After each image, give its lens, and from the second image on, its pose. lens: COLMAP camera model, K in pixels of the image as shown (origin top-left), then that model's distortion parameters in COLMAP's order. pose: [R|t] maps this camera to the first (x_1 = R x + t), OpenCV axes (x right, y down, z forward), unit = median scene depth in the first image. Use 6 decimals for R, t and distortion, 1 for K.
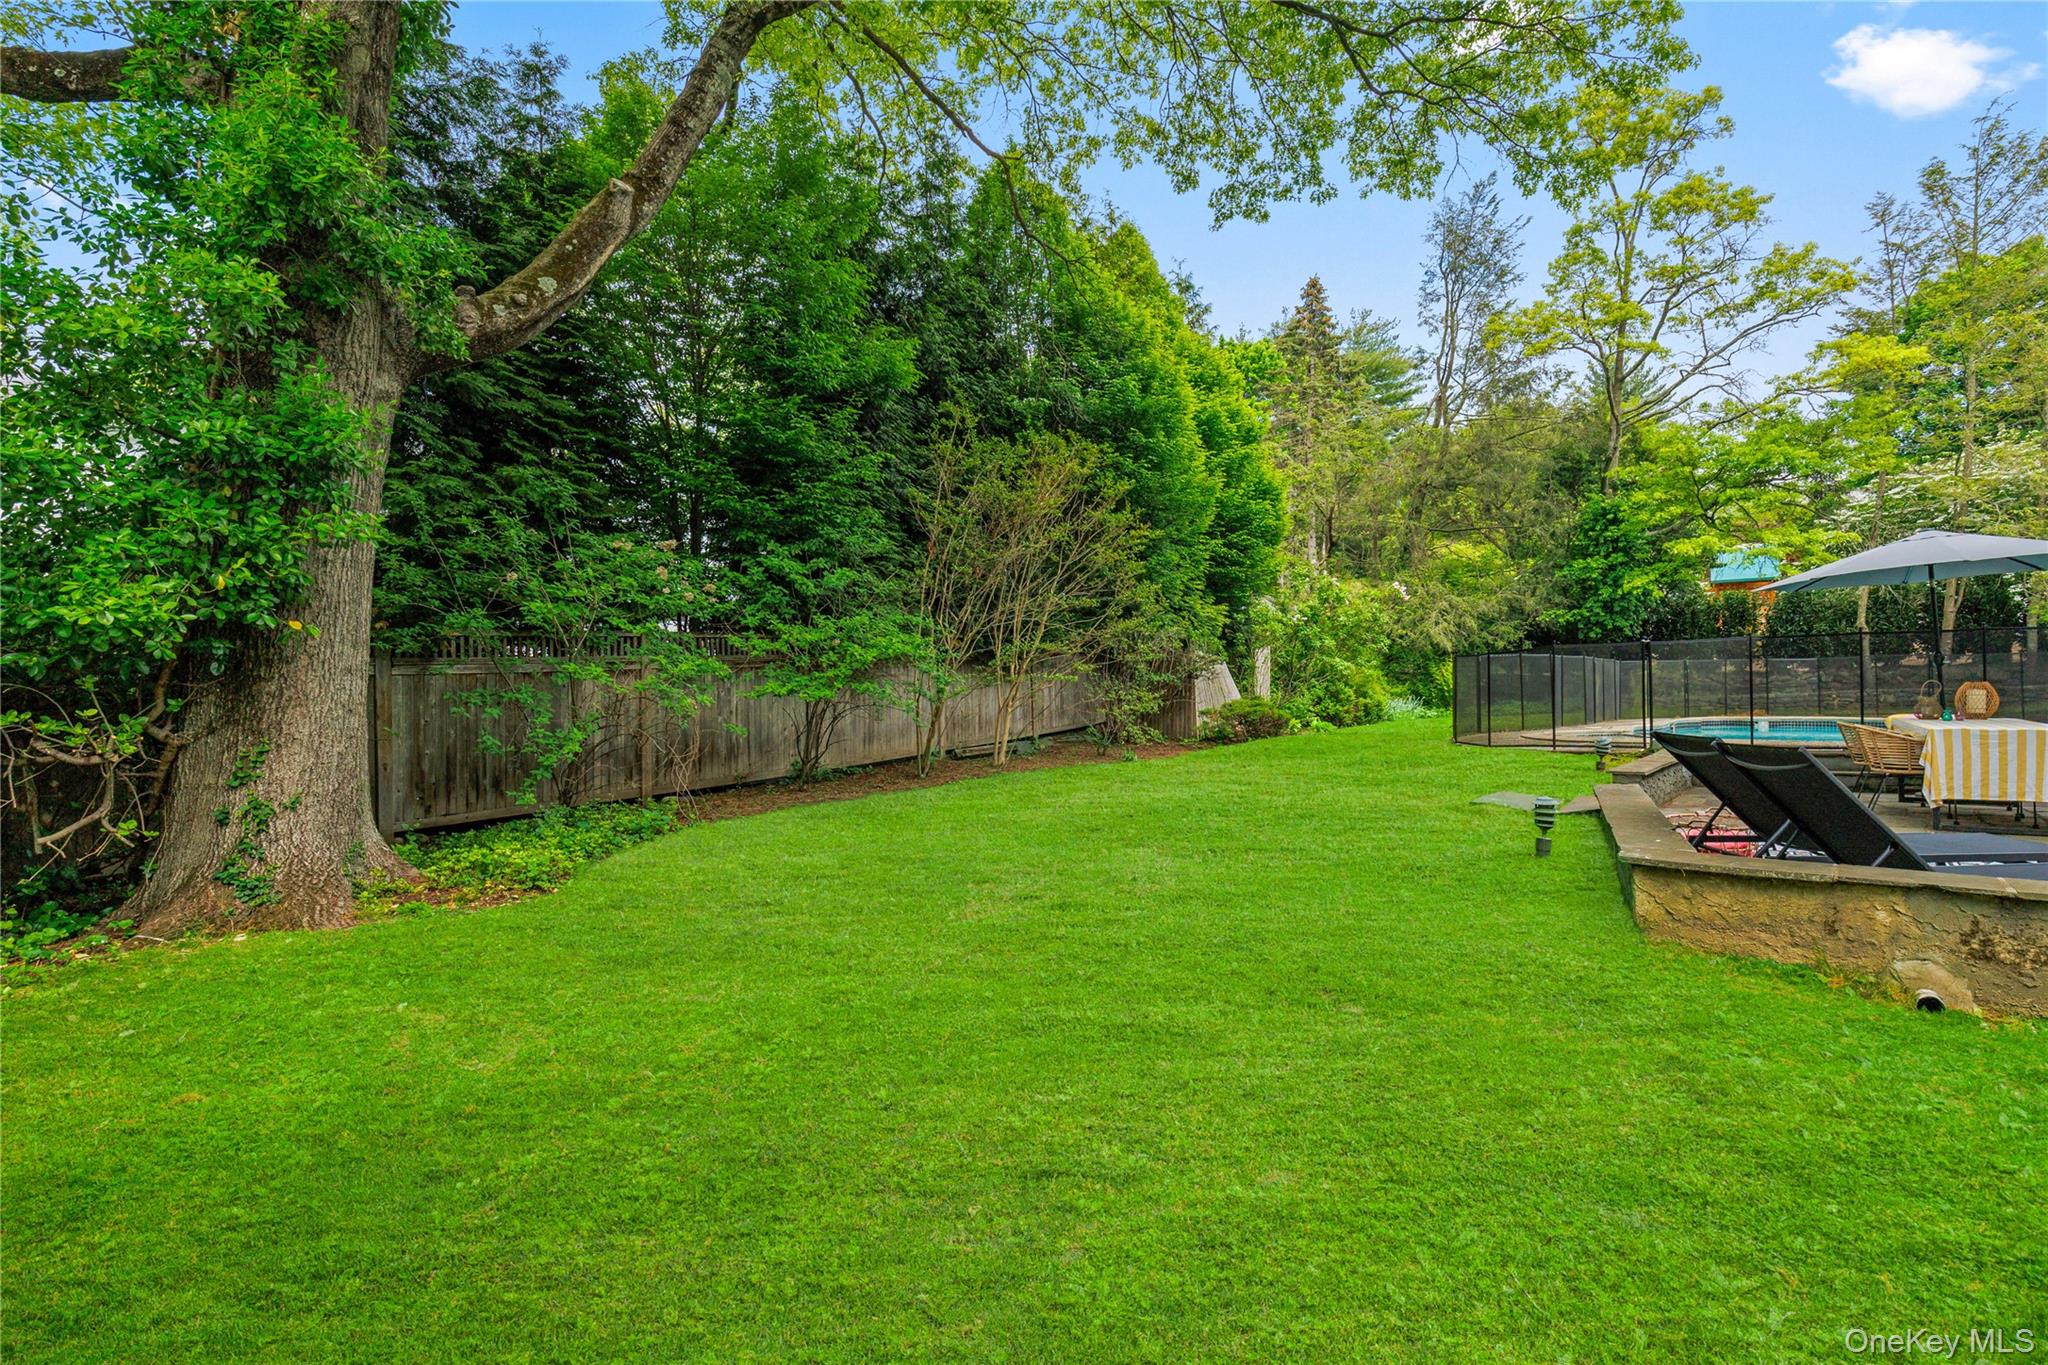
lens RADIAL K [[928.5, 0, 1012.5], [0, 928.5, 688.4], [0, 0, 1]] dist [0.002491, -0.001495]
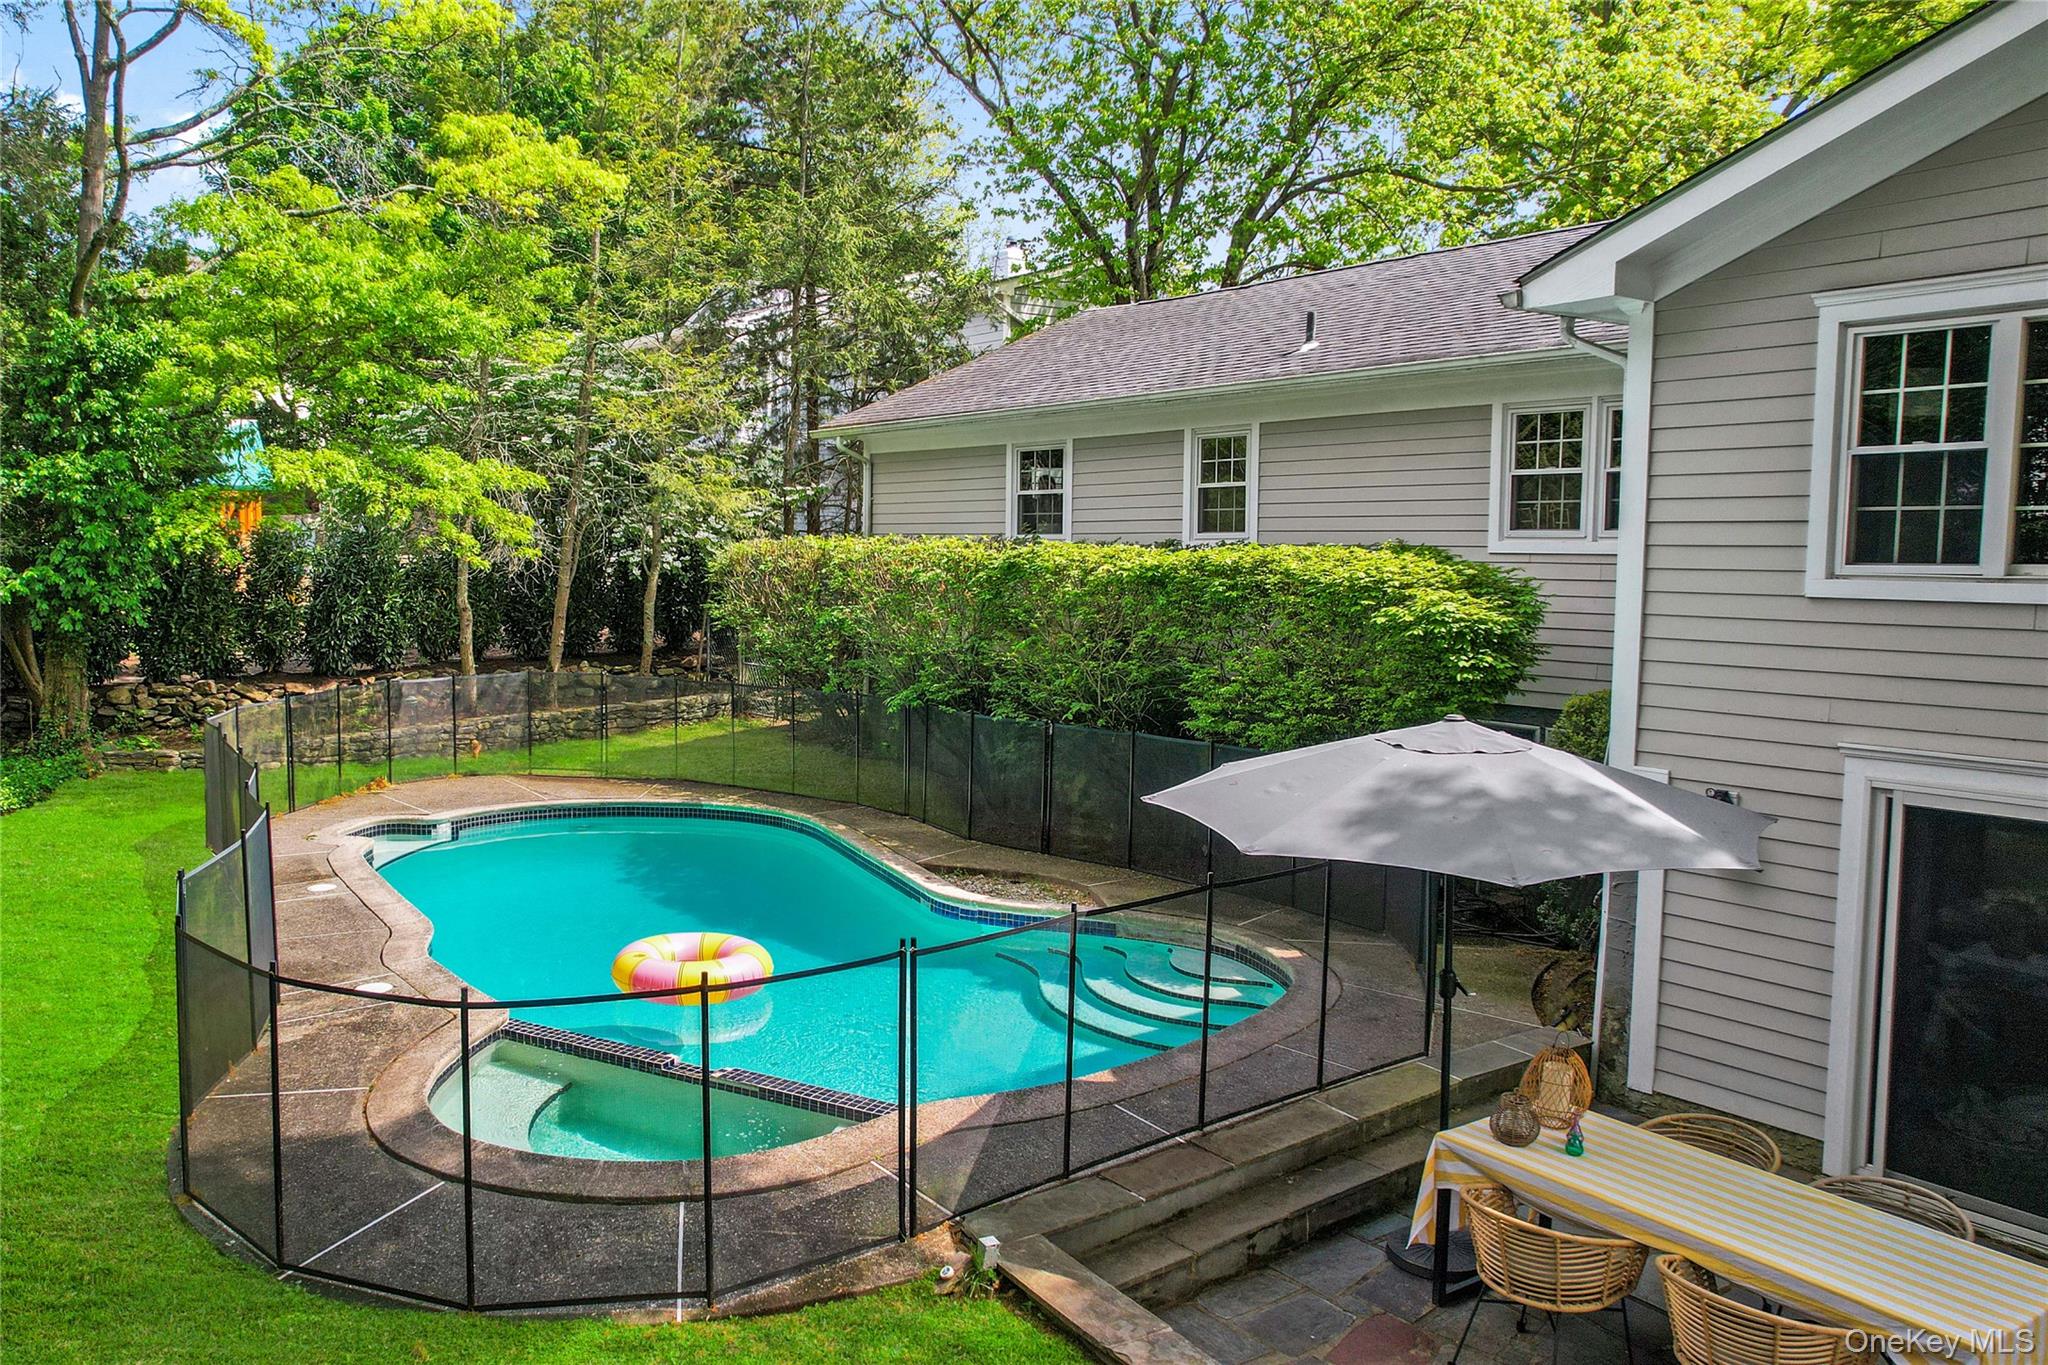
lens RADIAL K [[1559.1, 0, 824.7], [0, 1559.1, 681.6], [0, 0, 1]] dist [-0.053691, 0.013604]
pose [[0.363005, -0.074646, 0.928792, 0.081944], [-0.006756, 0.996549, 0.082732, -0.137384], [-0.931763, -0.036307, 0.361248, 0.553705]]
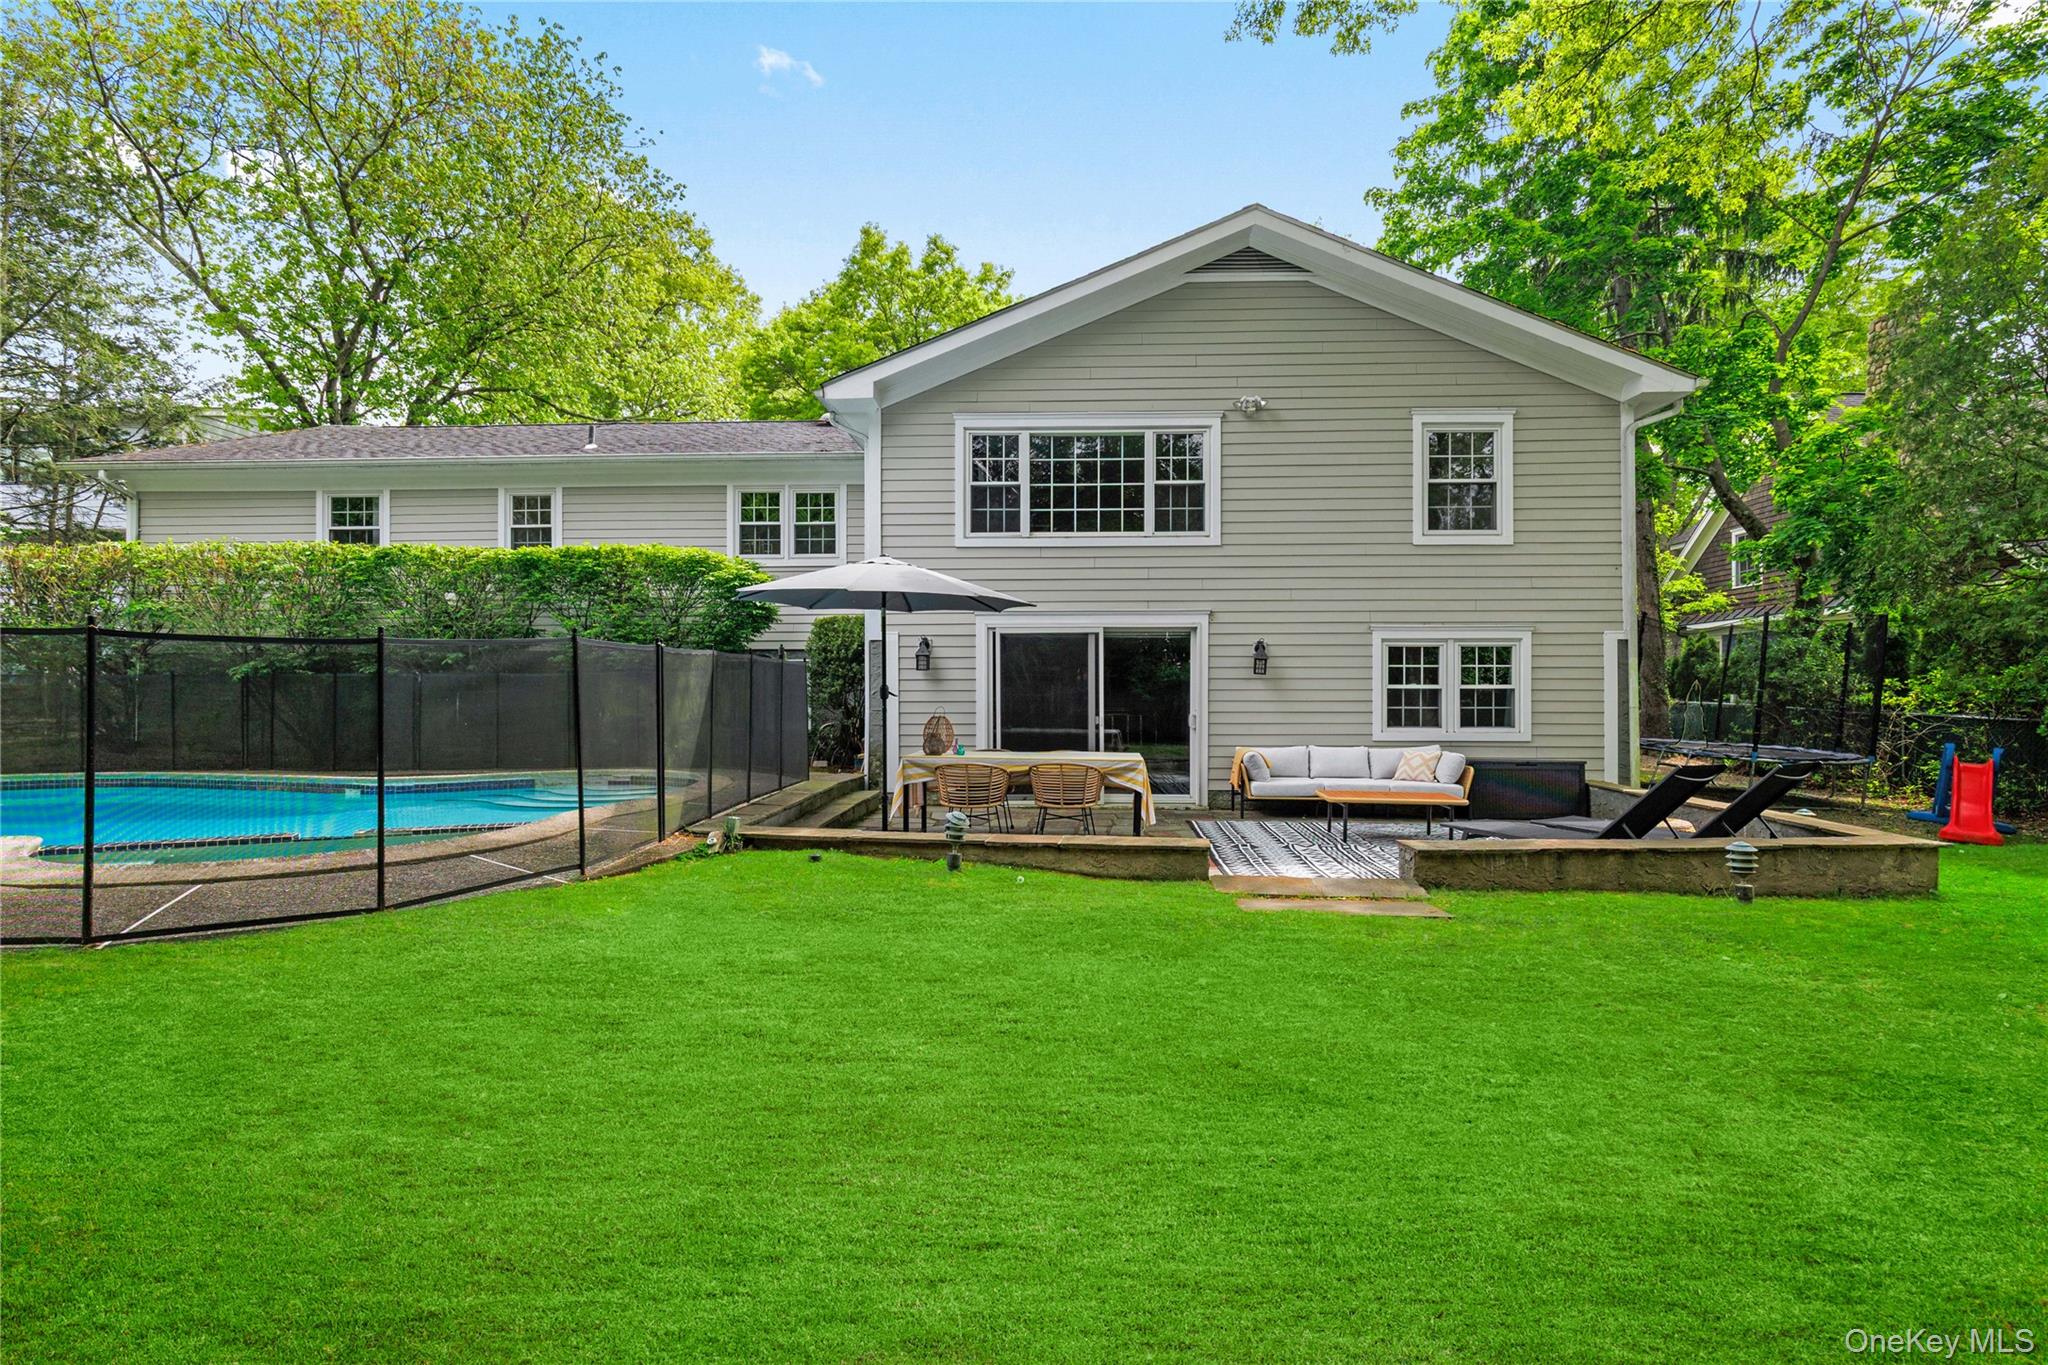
lens RADIAL K [[928.5, 0, 1052.2], [0, 928.5, 688.2], [0, 0, 1]] dist [0.002491, -0.001495]
pose [[-0.562650, 0.017947, 0.826501, 0.062559], [0.005237, 0.999822, -0.018146, -0.010559], [-0.826679, -0.005882, -0.562643, 0.757834]]
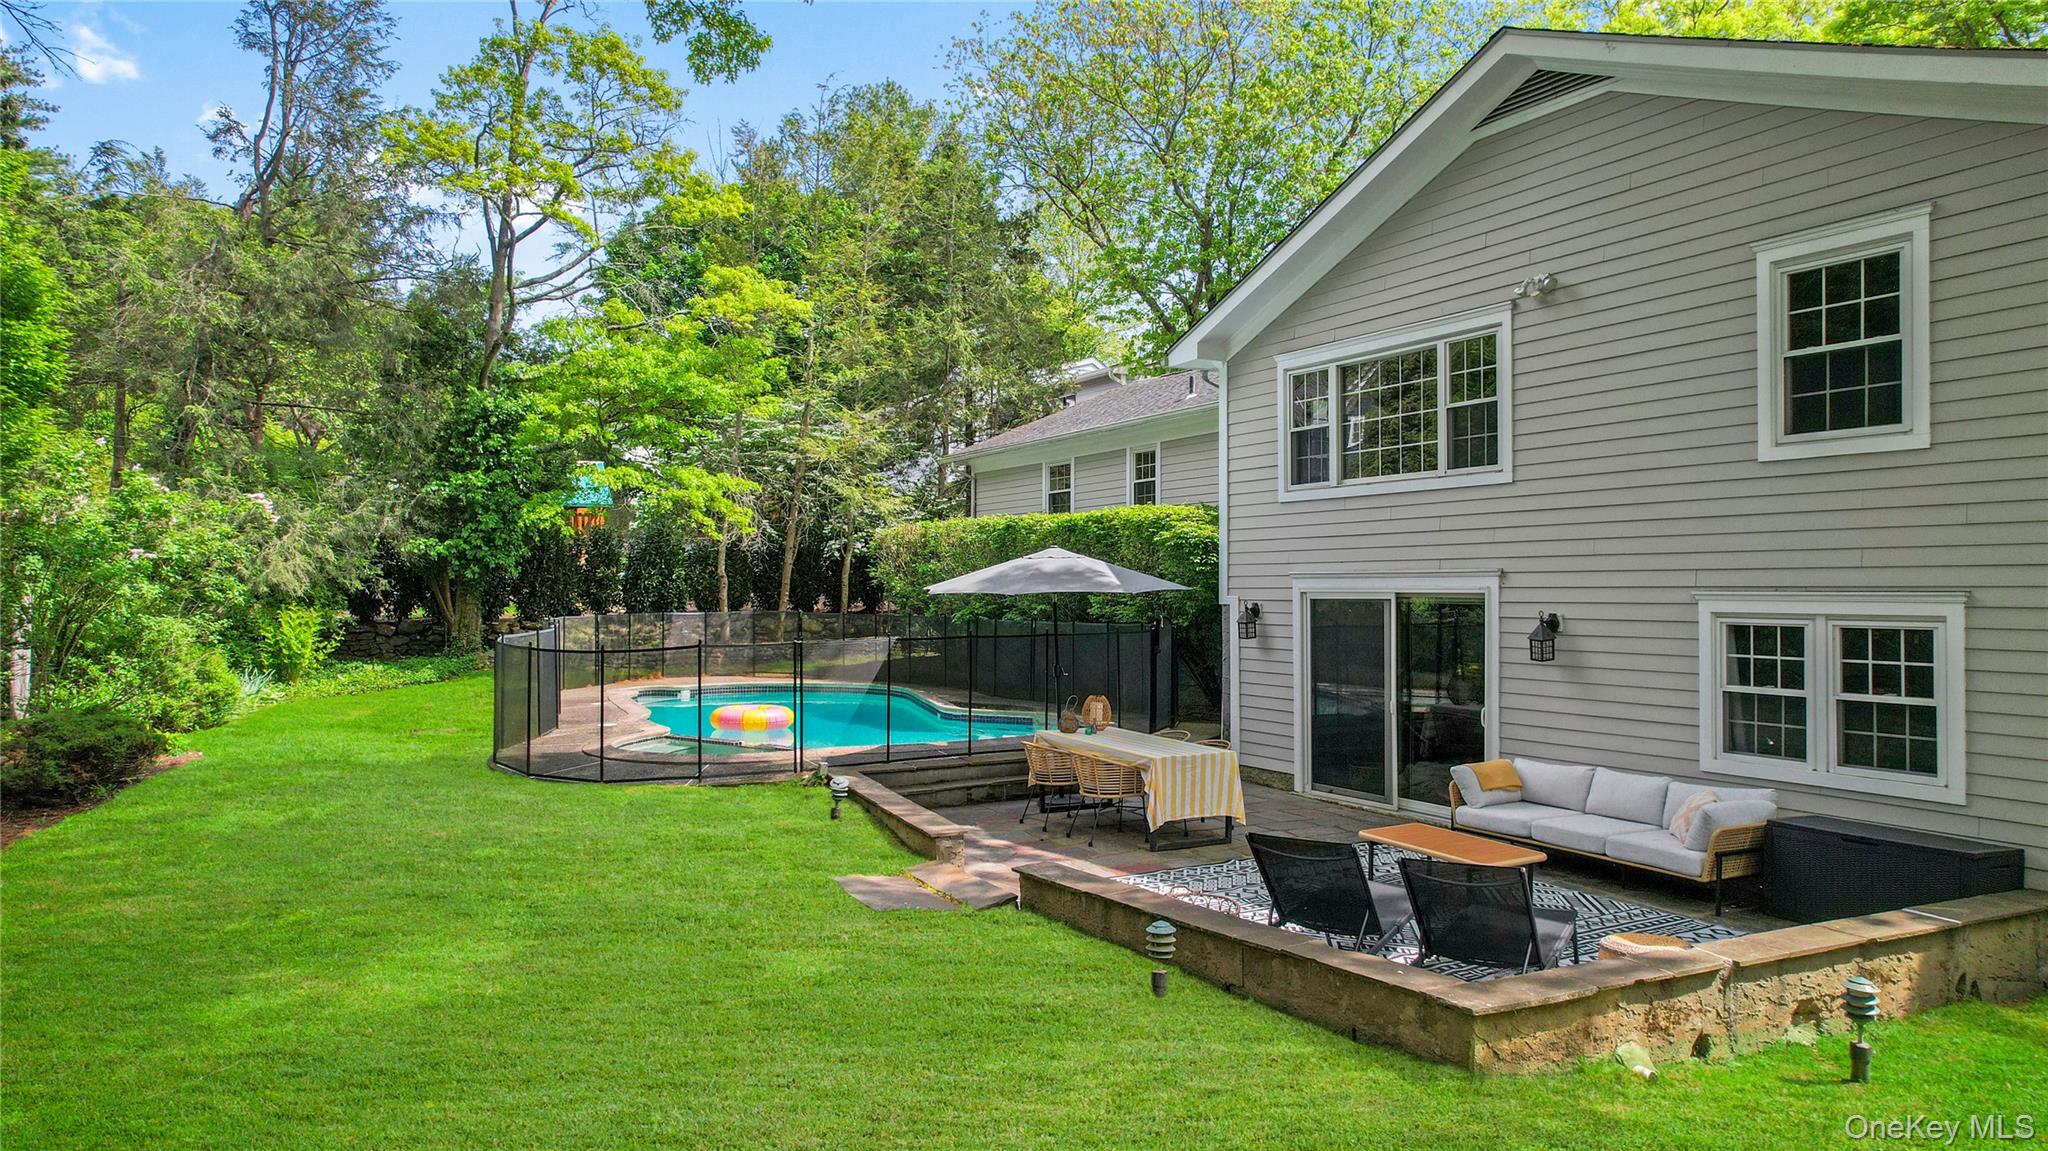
lens RADIAL K [[1327.8, 0, 1025.2], [0, 1327.8, 579.9], [0, 0, 1]] dist [-0.069881, 0.036764]
pose [[0.427266, 0.014939, 0.904002, -0.197966], [-0.006520, 0.999888, -0.013441, -0.062033], [-0.904102, -0.000151, 0.427316, 0.215596]]
